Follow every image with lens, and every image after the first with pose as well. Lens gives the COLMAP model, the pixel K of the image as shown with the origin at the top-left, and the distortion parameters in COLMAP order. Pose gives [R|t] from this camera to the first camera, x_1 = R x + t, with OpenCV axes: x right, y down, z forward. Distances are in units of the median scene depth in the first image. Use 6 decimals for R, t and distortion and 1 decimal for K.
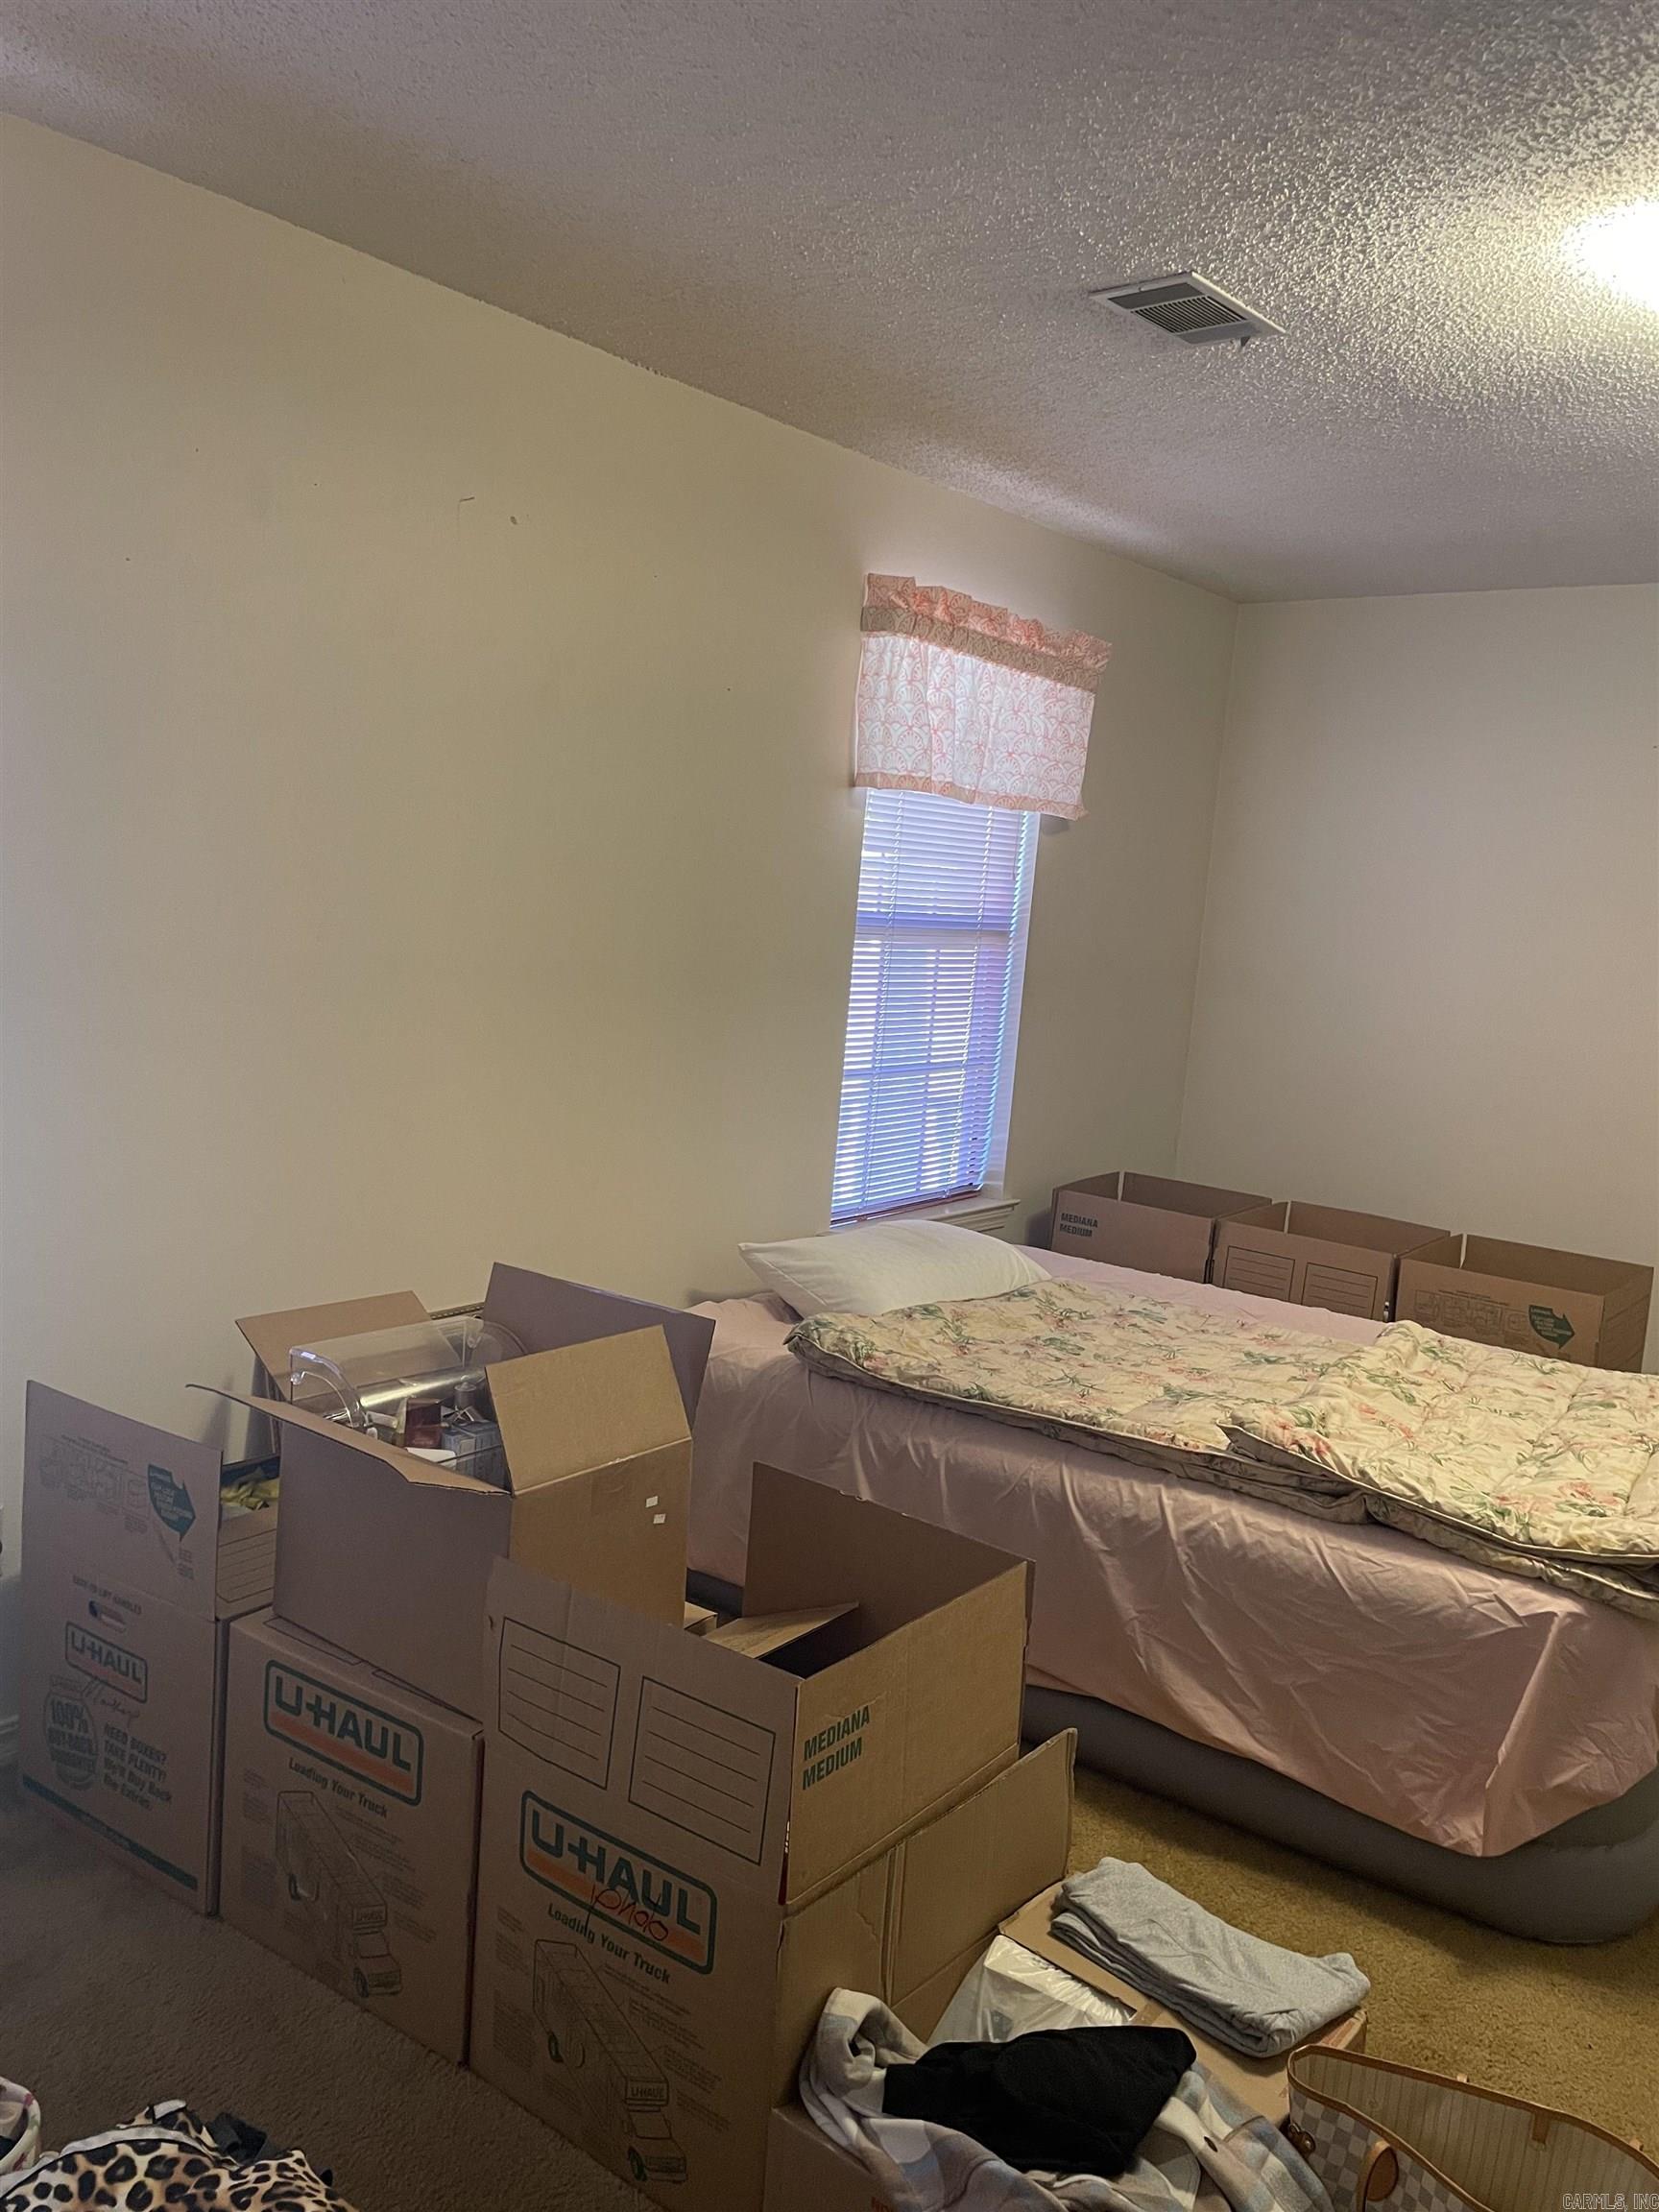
lens RADIAL K [[1670.9, 0, 833.9], [0, 1670.9, 1091.2], [0, 0, 1]] dist [0.092701, -0.111439]
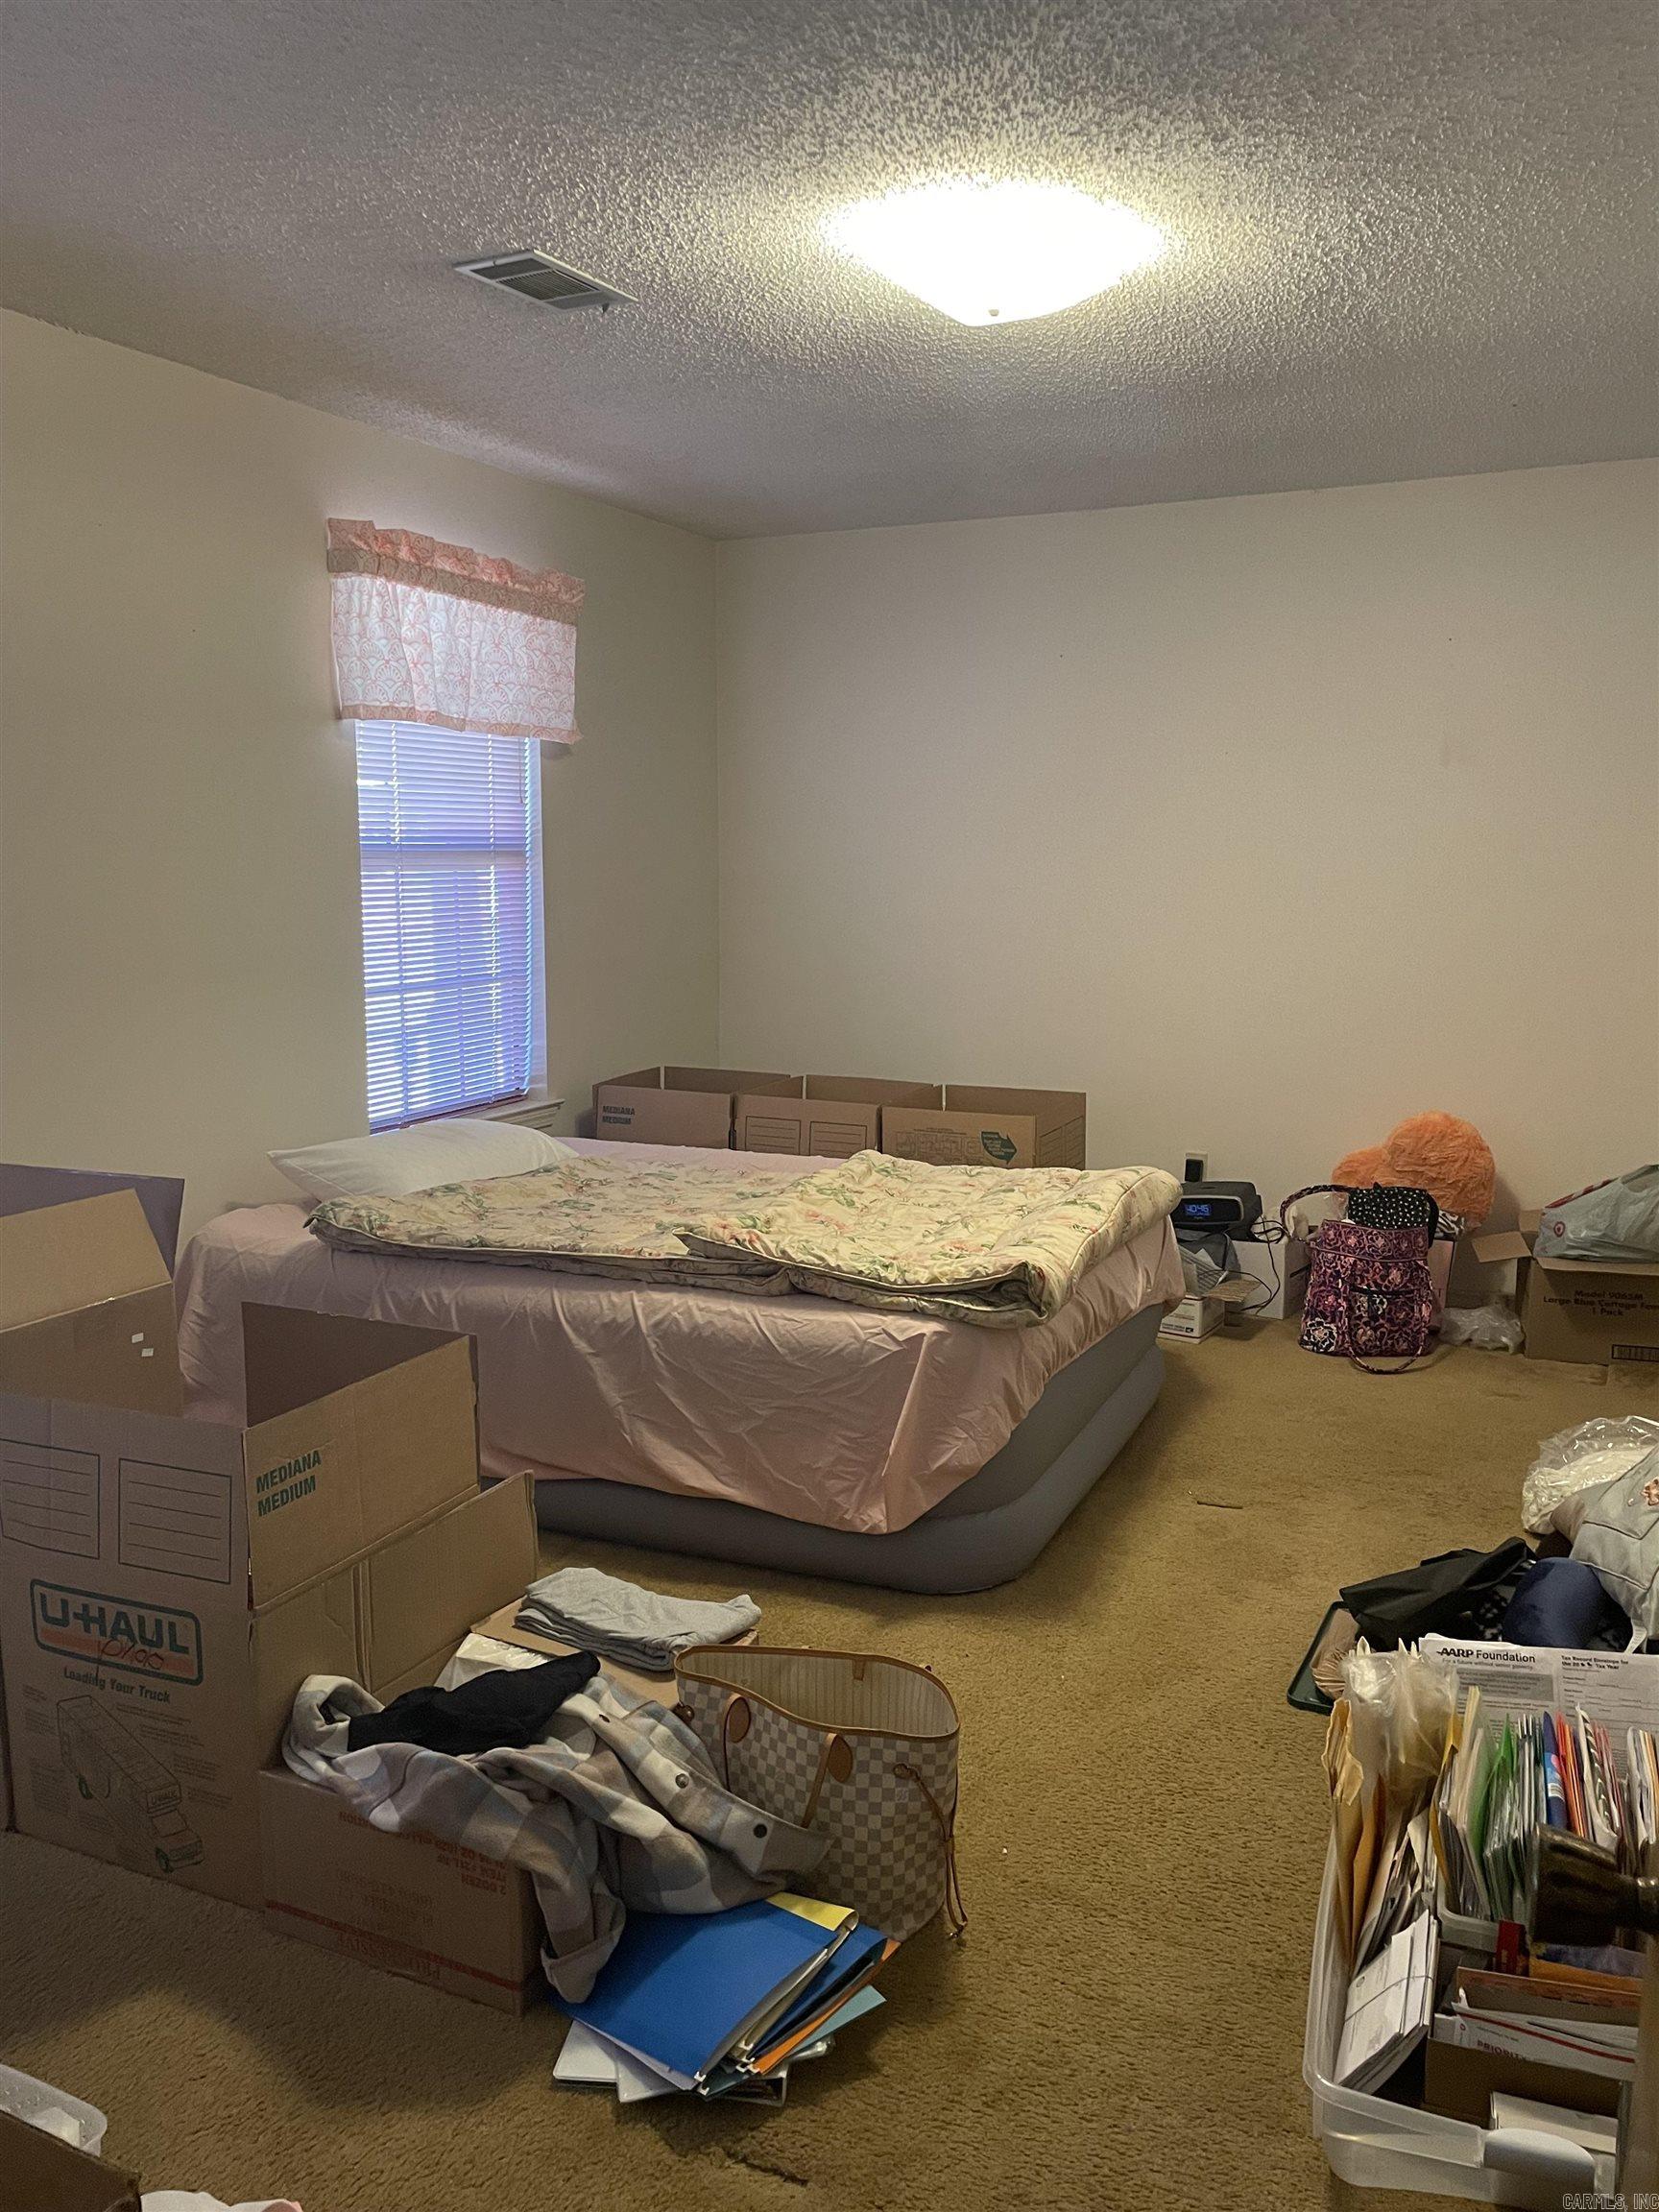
lens RADIAL K [[1670.9, 0, 858.9], [0, 1670.9, 1097.3], [0, 0, 1]] dist [0.092701, -0.111439]
pose [[0.970585, -0.104656, 0.216822, 0.109954], [0.097549, 0.994290, 0.043254, 0.063856], [-0.220110, -0.020831, 0.975253, -0.188473]]
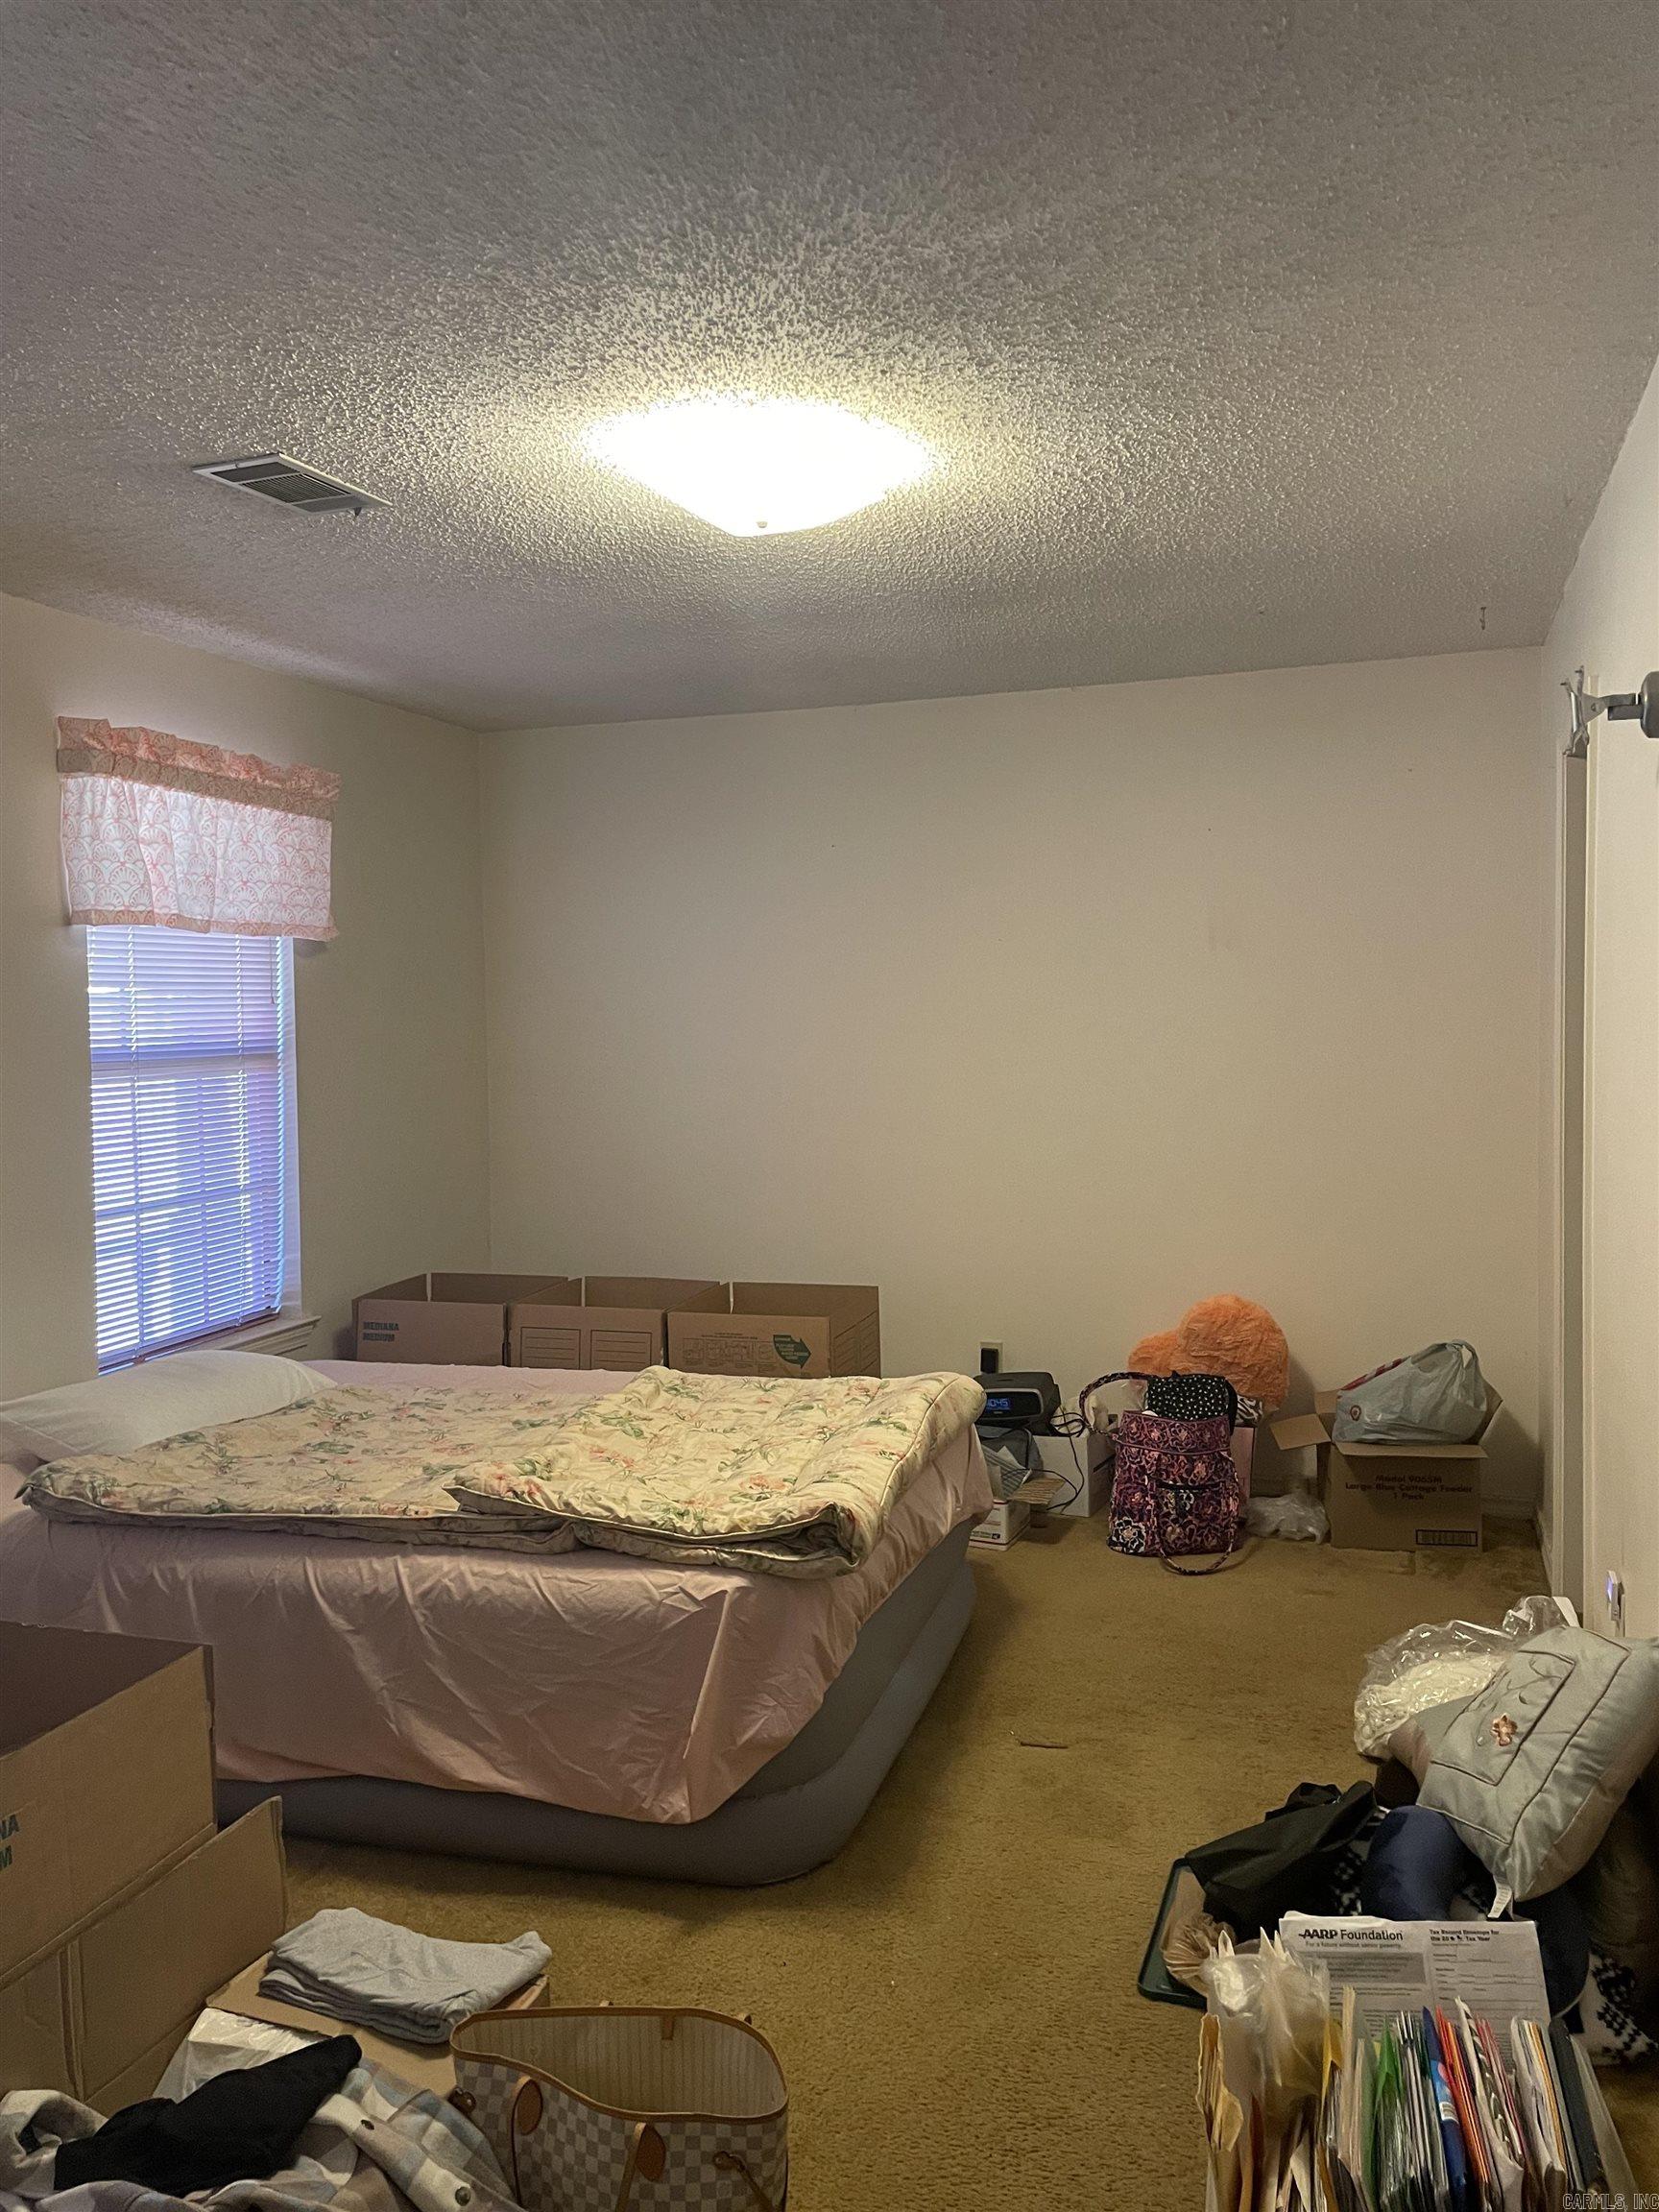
lens RADIAL K [[1670.9, 0, 819.7], [0, 1670.9, 1085.2], [0, 0, 1]] dist [0.092701, -0.111439]
pose [[0.936274, -0.107002, 0.334576, 0.121853], [0.129690, 0.990480, -0.046154, 0.023501], [-0.326453, 0.086604, 0.941238, -0.120385]]
